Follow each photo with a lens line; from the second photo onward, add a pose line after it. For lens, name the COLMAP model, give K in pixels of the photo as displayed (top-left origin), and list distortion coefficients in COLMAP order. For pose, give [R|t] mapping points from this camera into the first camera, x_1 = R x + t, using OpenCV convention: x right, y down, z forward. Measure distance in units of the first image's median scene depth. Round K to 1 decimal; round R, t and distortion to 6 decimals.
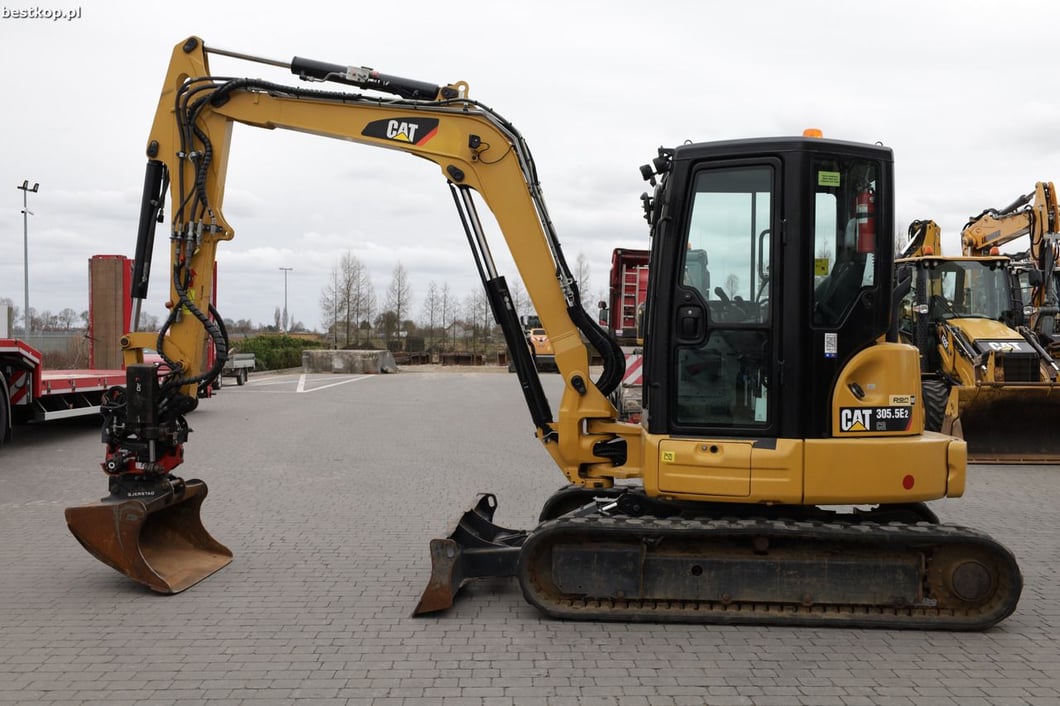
lens RADIAL K [[1226.6, 0, 535.7], [0, 1226.6, 354.9], [0, 0, 1]] dist [-0.003483, 0.014238]
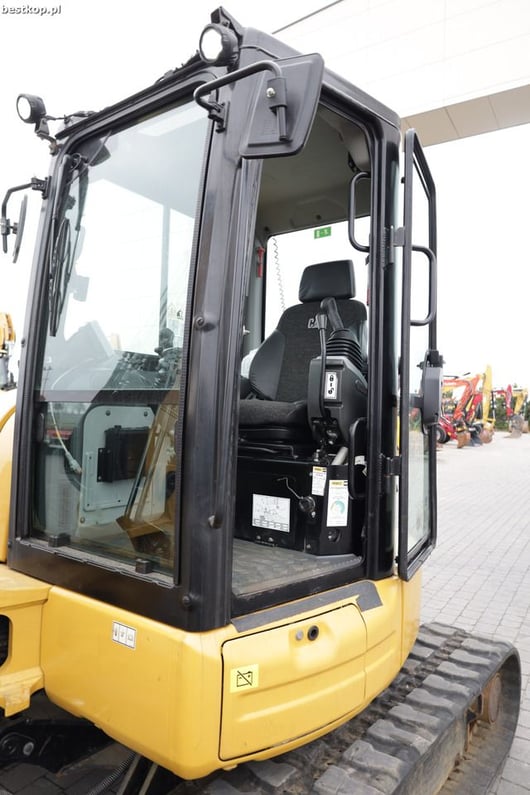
lens RADIAL K [[533.4, 0, 263.4], [0, 533.4, 400.1], [0, 0, 1]] dist [0.016188, 0.000659]
pose [[0.554825, 0.026116, 0.831557, -0.054898], [-0.016980, 0.999654, -0.020066, -0.015627], [-0.831794, -0.002987, 0.555077, 0.887161]]
